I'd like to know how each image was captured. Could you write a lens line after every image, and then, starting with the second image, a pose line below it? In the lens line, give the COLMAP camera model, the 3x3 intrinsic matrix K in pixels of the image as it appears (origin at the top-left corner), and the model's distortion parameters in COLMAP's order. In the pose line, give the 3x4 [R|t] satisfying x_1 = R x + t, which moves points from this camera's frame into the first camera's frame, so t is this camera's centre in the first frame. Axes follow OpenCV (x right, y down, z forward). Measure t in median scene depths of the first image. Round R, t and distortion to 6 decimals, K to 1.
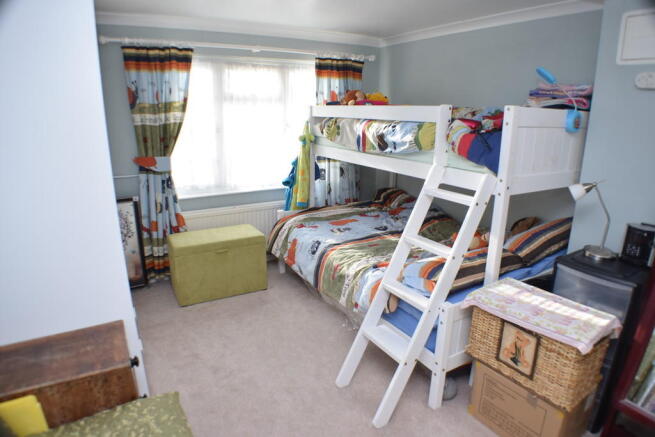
lens RADIAL K [[386.0, 0, 327.5], [0, 386.0, 218.5], [0, 0, 1]] dist [-0.132613, 0.040675]
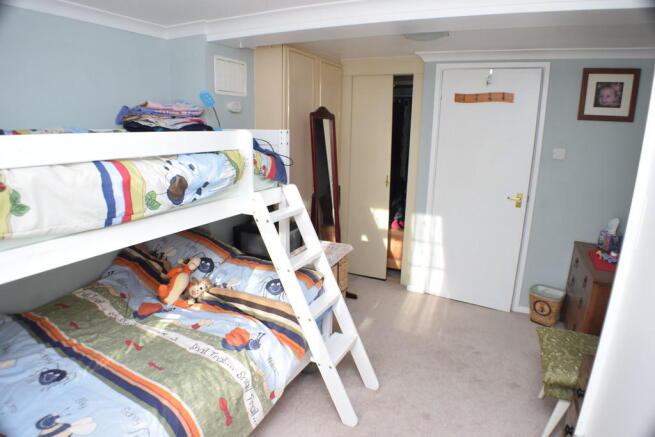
lens RADIAL K [[386.0, 0, 327.5], [0, 386.0, 218.5], [0, 0, 1]] dist [-0.132613, 0.040675]
pose [[-0.522870, -0.210029, 0.826132, -0.516759], [0.211768, 0.906779, 0.364563, -0.339829], [-0.825688, 0.365568, -0.429650, 1.113645]]
